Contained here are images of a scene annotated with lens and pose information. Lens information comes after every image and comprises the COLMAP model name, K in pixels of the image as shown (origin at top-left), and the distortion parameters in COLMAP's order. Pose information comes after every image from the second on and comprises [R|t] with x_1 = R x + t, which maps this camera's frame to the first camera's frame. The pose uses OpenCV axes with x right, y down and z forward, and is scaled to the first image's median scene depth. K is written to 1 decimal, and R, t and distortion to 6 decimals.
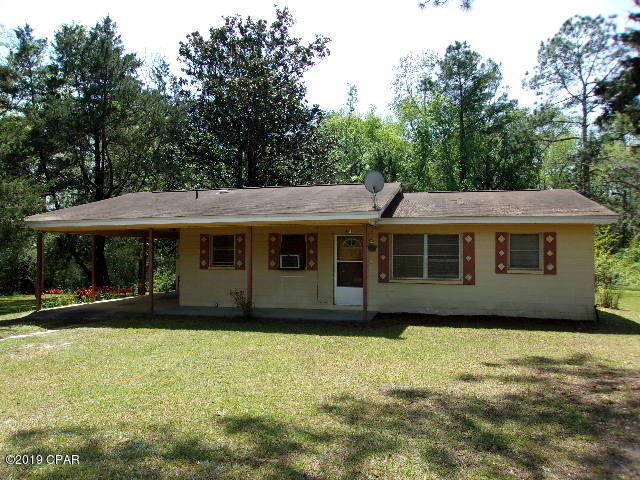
lens RADIAL K [[552.4, 0, 320.0], [0, 552.4, 240.0], [0, 0, 1]] dist [0.009492, 0.020837]
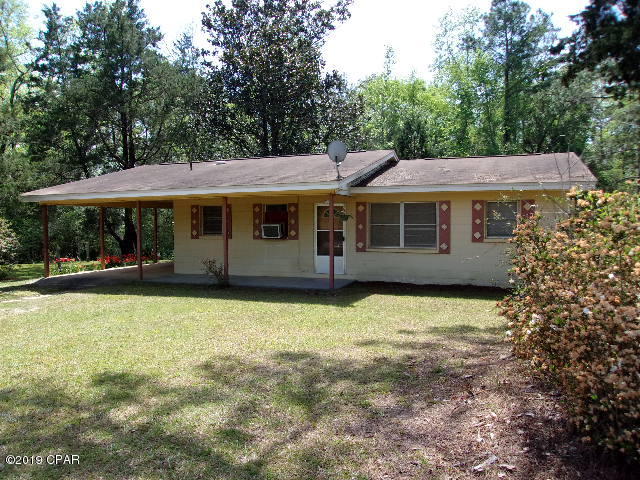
lens RADIAL K [[562.0, 0, 310.5], [0, 562.0, 239.9], [0, 0, 1]] dist [0.031871, 0.009002]
pose [[0.991290, -0.003064, -0.131661, 0.092089], [0.010317, 0.998464, 0.054437, -0.000469], [0.131292, -0.055321, 0.989799, -0.012567]]
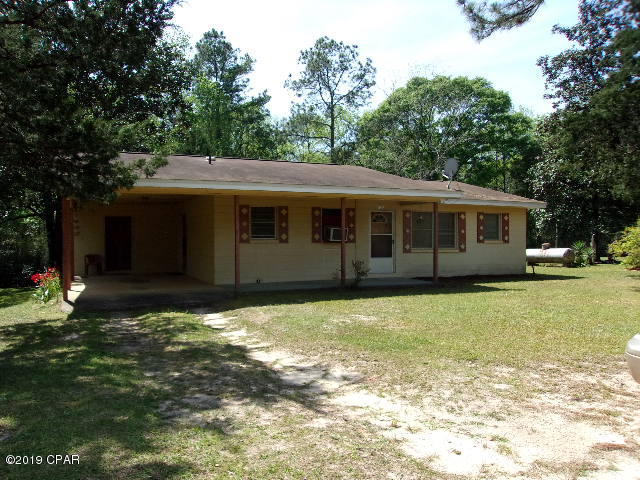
lens RADIAL K [[495.1, 0, 320.0], [0, 495.1, 240.0], [0, 0, 1]] dist [0.005999, 0.013047]
pose [[0.766548, -0.011091, 0.642092, -0.406859], [-0.024899, 0.998586, 0.046973, 0.003659], [-0.641705, -0.051994, 0.765187, 0.184277]]
